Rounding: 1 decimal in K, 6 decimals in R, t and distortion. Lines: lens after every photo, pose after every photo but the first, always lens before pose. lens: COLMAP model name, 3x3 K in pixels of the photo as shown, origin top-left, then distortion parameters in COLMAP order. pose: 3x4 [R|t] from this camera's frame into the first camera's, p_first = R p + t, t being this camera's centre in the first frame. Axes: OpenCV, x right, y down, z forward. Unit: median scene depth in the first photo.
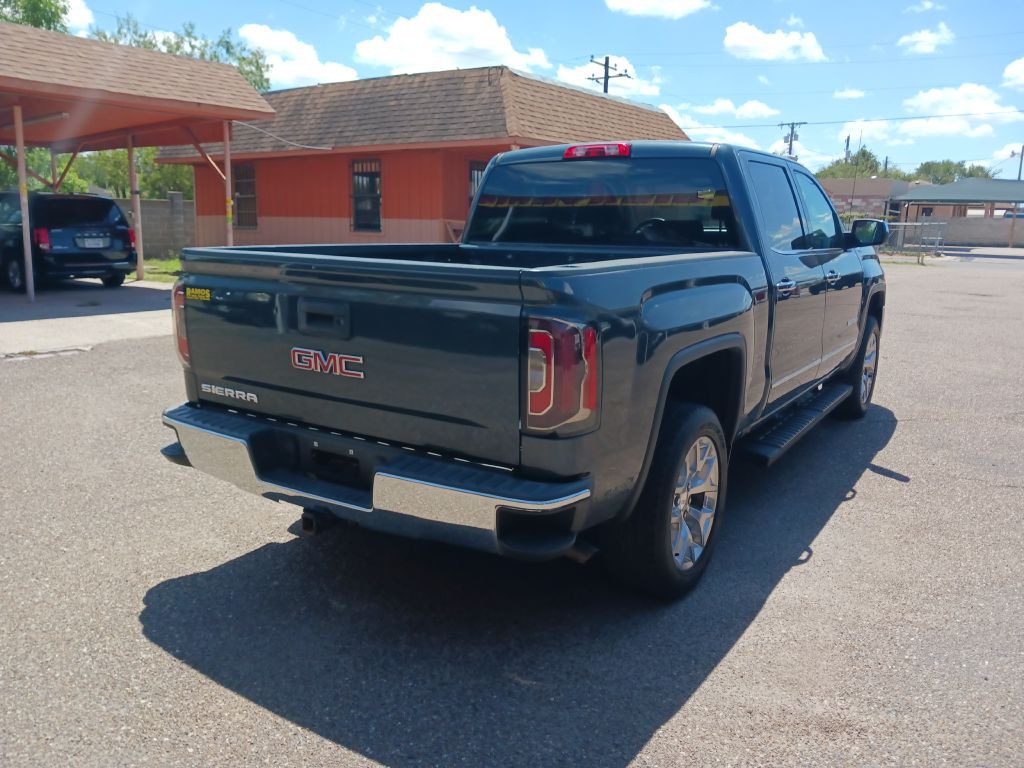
lens RADIAL K [[813.2, 0, 478.2], [0, 813.2, 381.1], [0, 0, 1]] dist [-0.025253, -0.006743]
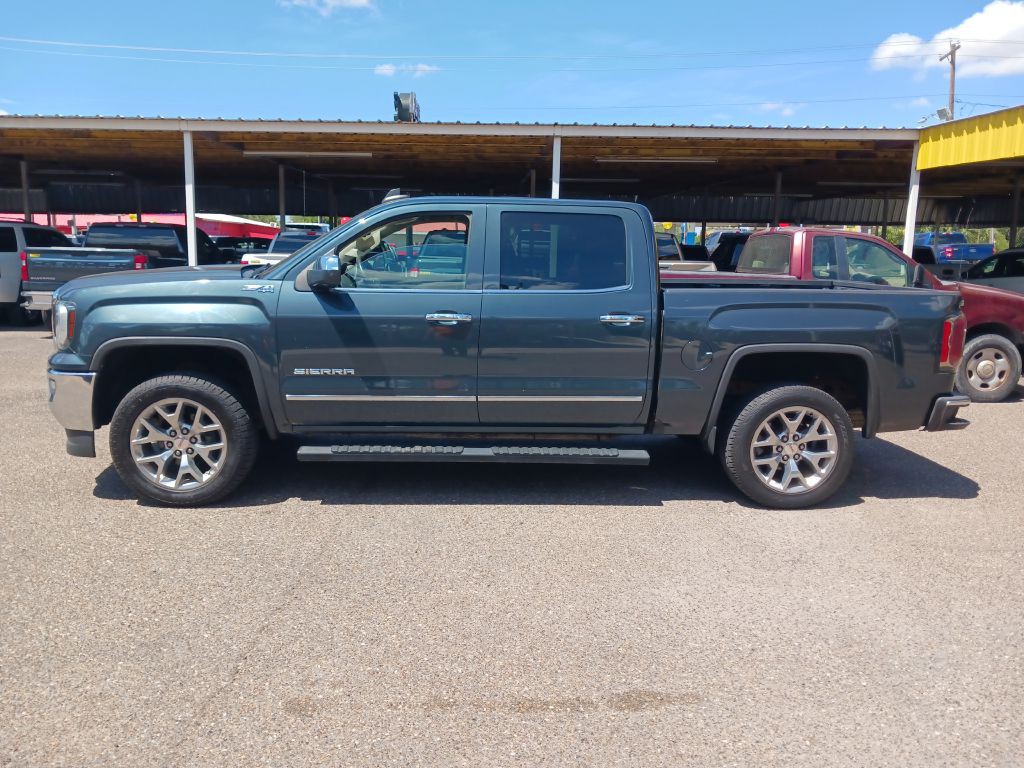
lens RADIAL K [[809.7, 0, 512.8], [0, 809.7, 377.7], [0, 0, 1]] dist [0.010255, -0.013617]
pose [[-0.623207, -0.145190, 0.768461, -0.204449], [0.127465, 0.950619, 0.282978, -0.109026], [-0.771599, 0.274306, -0.573926, 0.505551]]
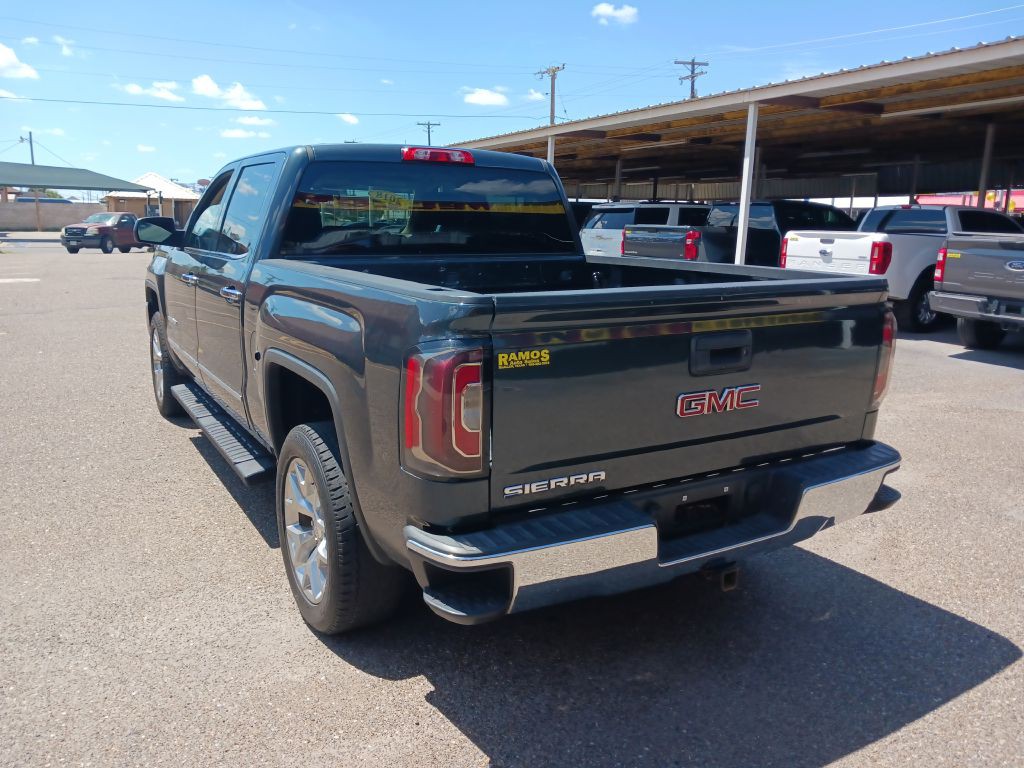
lens RADIAL K [[809.7, 0, 512.8], [0, 809.7, 377.7], [0, 0, 1]] dist [0.010255, -0.013617]
pose [[0.412232, -0.182110, 0.892693, -0.181941], [0.169343, 0.978061, 0.121325, -0.033116], [-0.895203, 0.101157, 0.434027, 0.133935]]
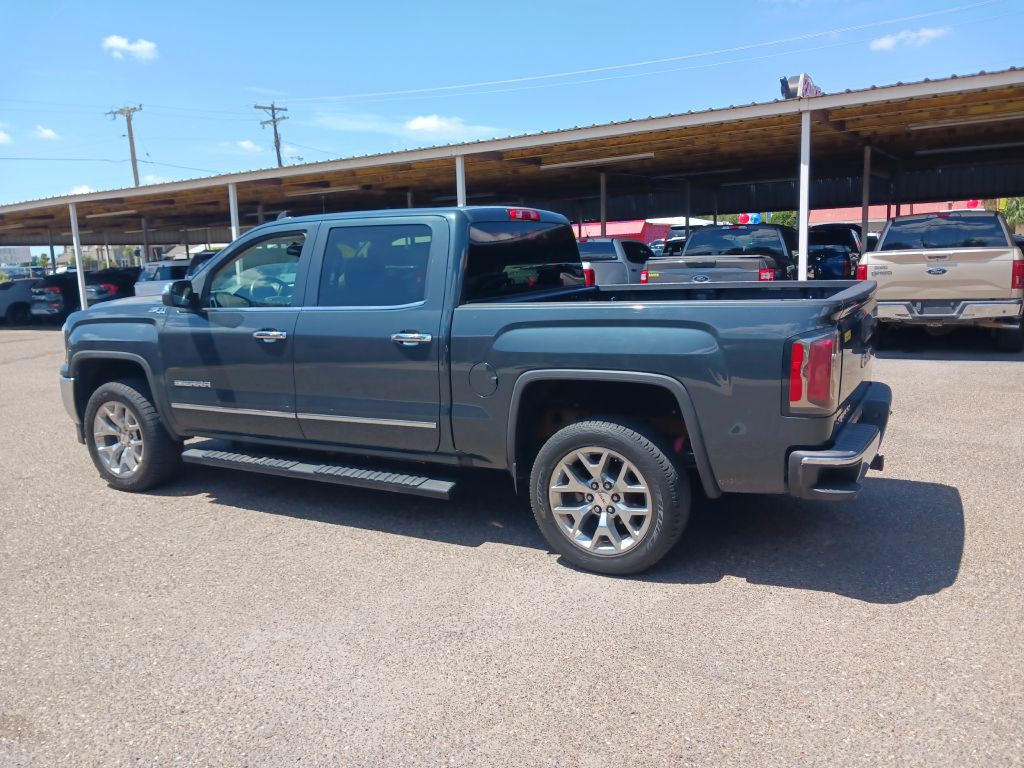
lens RADIAL K [[813.1, 0, 515.9], [0, 813.1, 383.8], [0, 0, 1]] dist [0.001945, -0.001847]
pose [[-0.105021, -0.166165, 0.980489, -0.270733], [0.231531, 0.954763, 0.186605, -0.069216], [-0.967142, 0.246611, -0.061798, 0.289684]]
